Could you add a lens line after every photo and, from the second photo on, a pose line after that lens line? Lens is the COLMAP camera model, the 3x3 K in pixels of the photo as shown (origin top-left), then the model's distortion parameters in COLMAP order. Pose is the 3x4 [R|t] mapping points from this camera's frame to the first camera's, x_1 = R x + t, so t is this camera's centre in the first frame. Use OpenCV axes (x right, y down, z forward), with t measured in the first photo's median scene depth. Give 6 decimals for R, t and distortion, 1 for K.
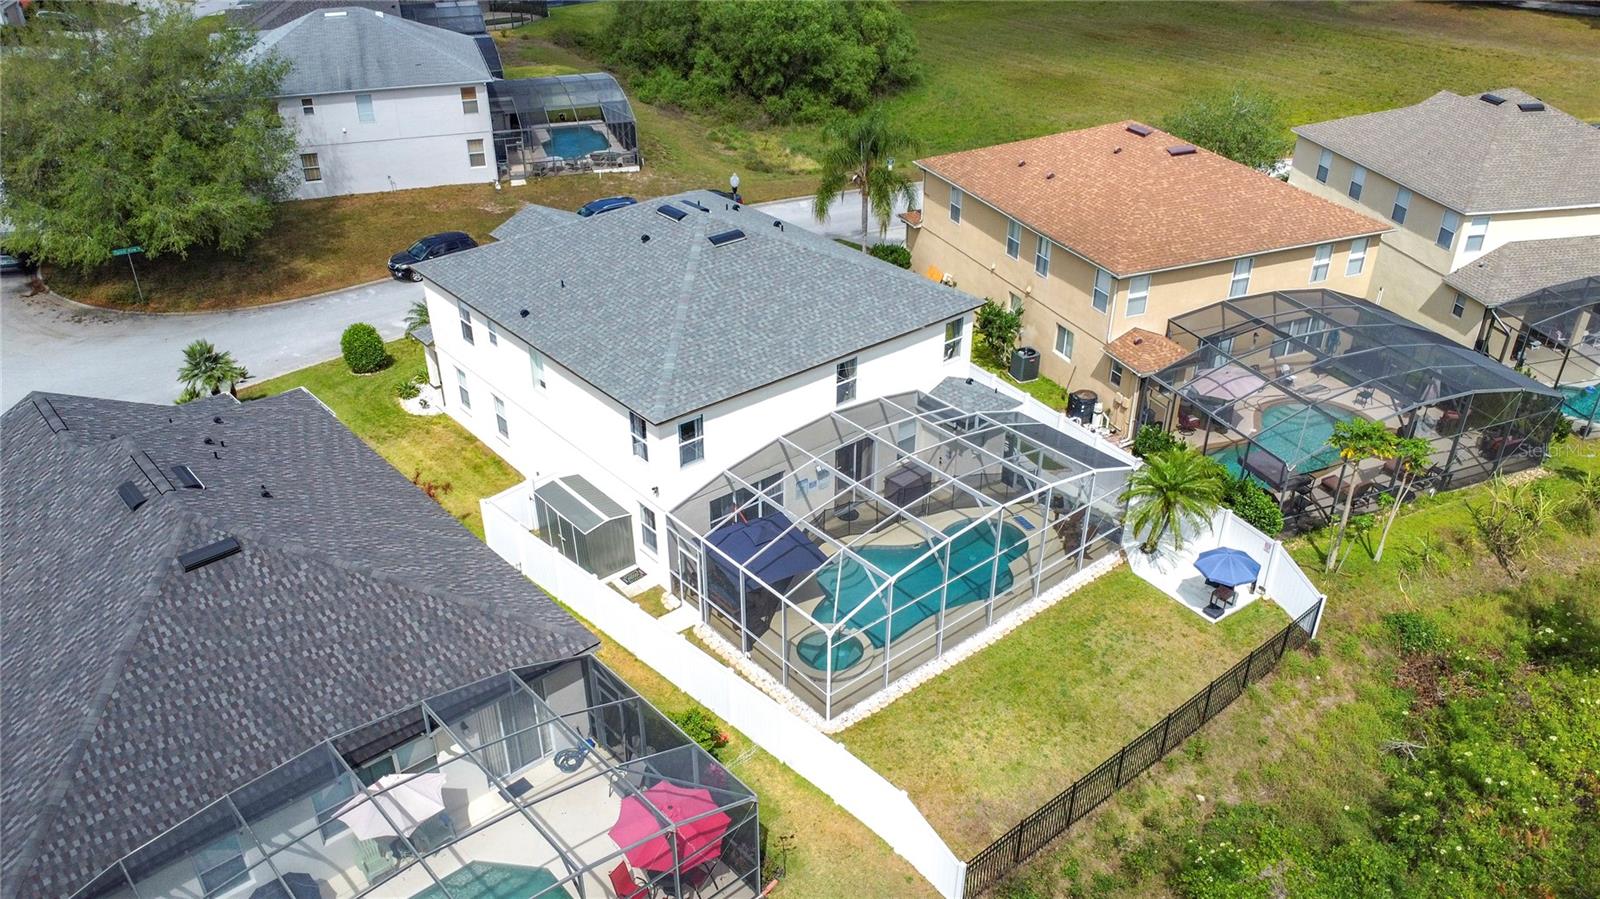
lens RADIAL K [[1169.2, 0, 800.0], [0, 1169.2, 449.5], [0, 0, 1]] dist [-0.037044, -0.006101]
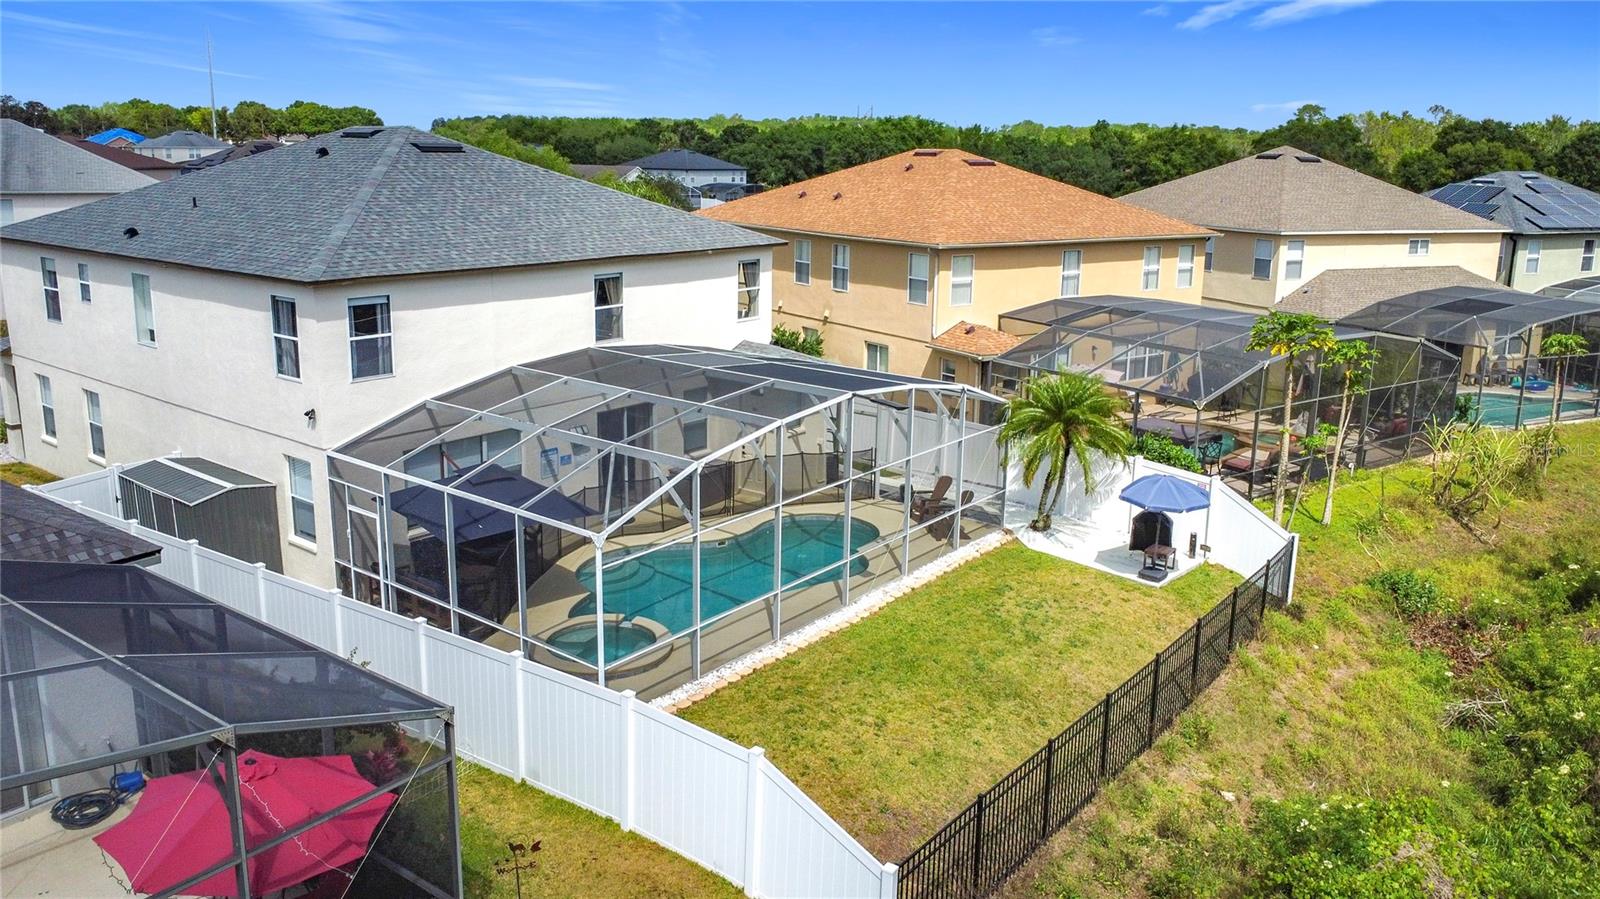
lens RADIAL K [[1158.9, 0, 787.3], [0, 1158.9, 391.3], [0, 0, 1]] dist [-0.023377, -0.006698]
pose [[0.979316, -0.029425, 0.200183, 0.003763], [0.091153, 0.947444, -0.306661, 0.233404], [-0.180639, 0.318565, 0.930530, 0.365150]]
